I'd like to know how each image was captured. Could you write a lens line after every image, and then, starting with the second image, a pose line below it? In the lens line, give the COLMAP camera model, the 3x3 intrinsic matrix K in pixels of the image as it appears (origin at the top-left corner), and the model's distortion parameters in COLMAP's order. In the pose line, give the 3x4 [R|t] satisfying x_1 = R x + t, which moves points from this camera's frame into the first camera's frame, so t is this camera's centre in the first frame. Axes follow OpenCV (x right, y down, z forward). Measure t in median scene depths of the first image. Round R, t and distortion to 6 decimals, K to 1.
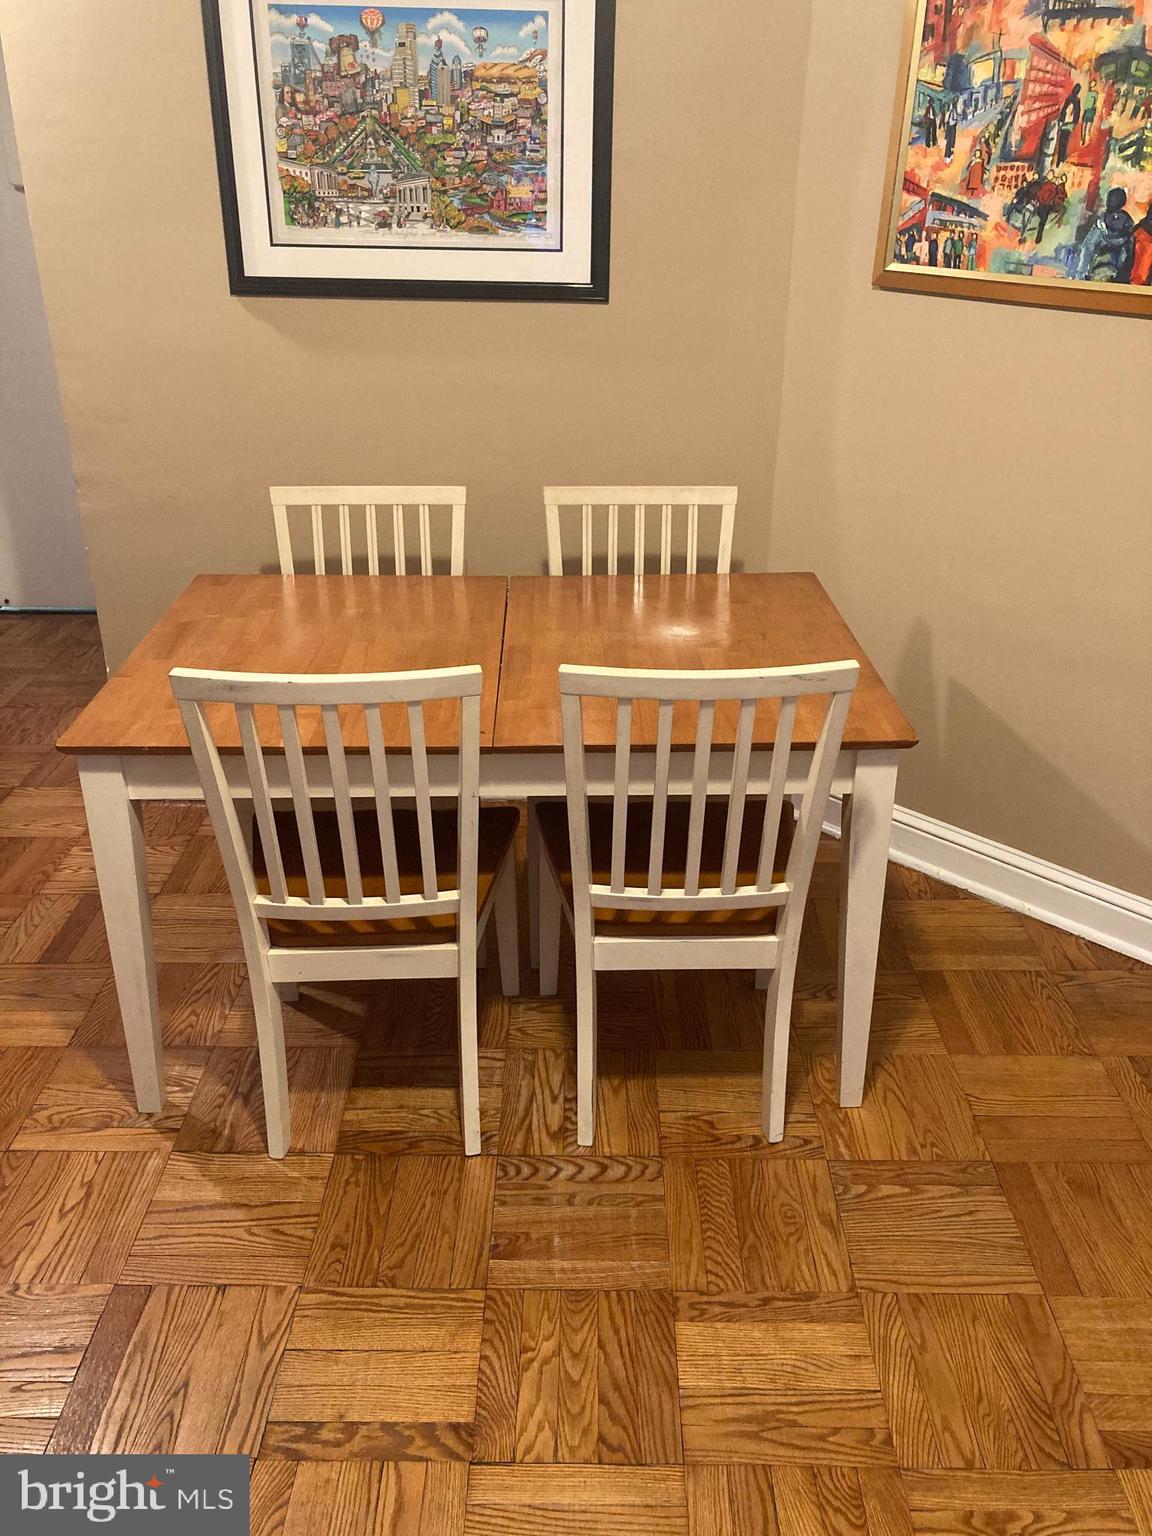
lens RADIAL K [[1262.1, 0, 576.0], [0, 1262.1, 768.0], [0, 0, 1]] dist [0.001262, 0.034892]
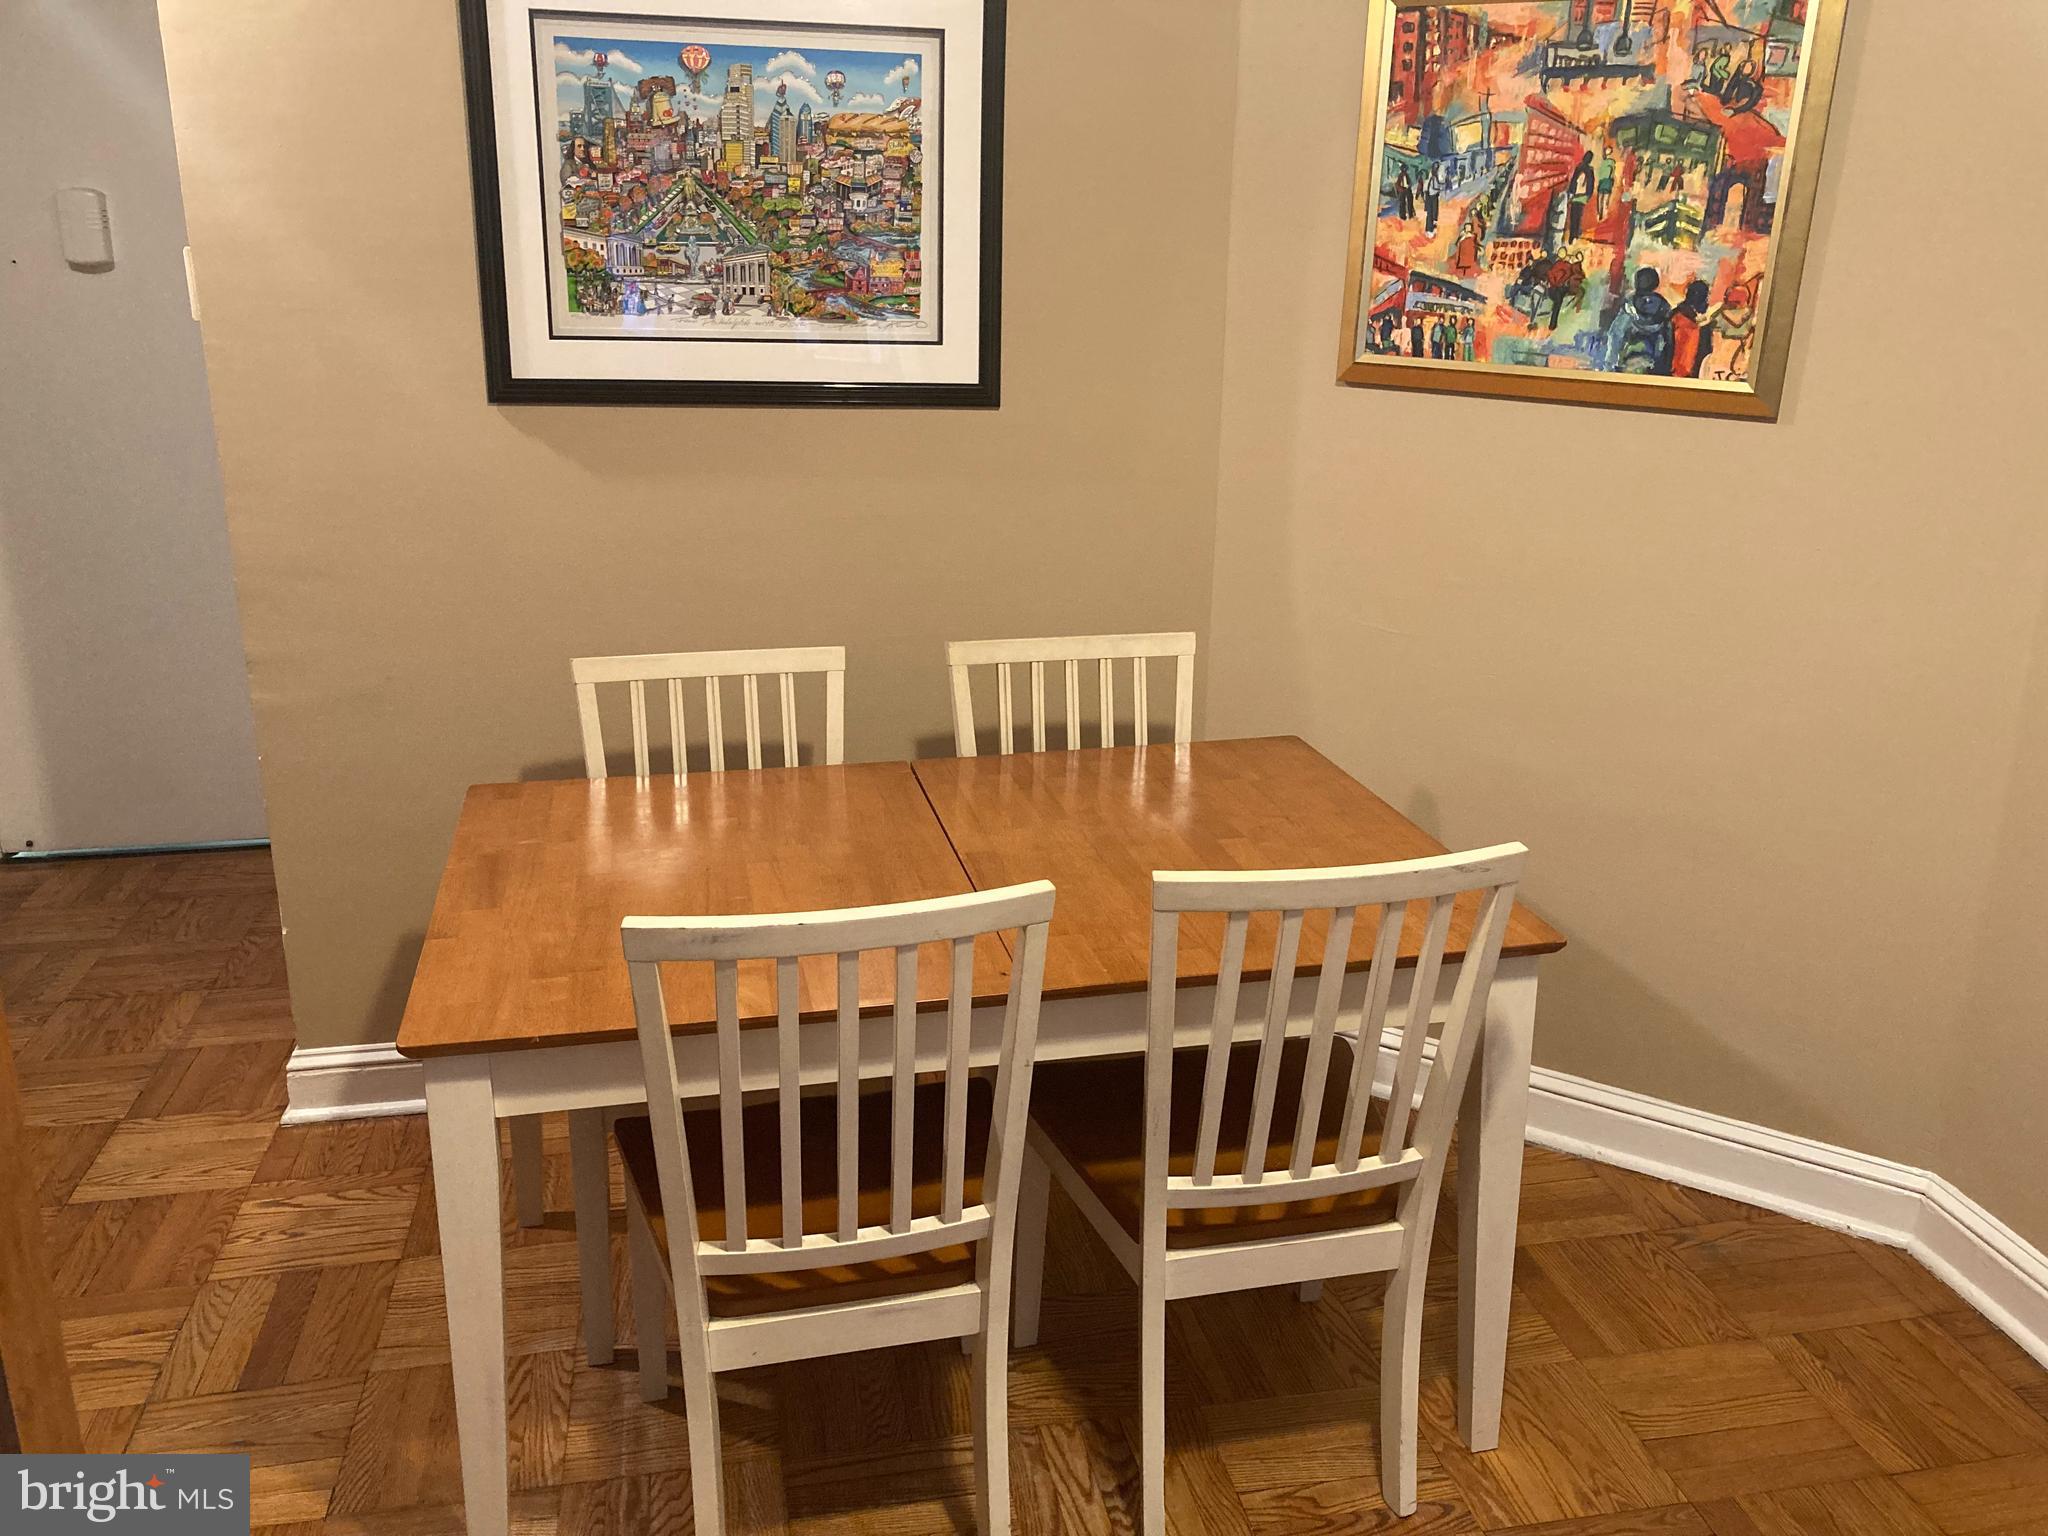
lens RADIAL K [[1686.3, 0, 1024.0], [0, 1686.3, 768.0], [0, 0, 1]] dist [-0.013040, 0.044761]
pose [[0.979381, -0.056008, 0.194101, -0.190810], [0.083065, 0.987468, -0.134193, -0.012489], [-0.184153, 0.147549, 0.971760, 0.035754]]
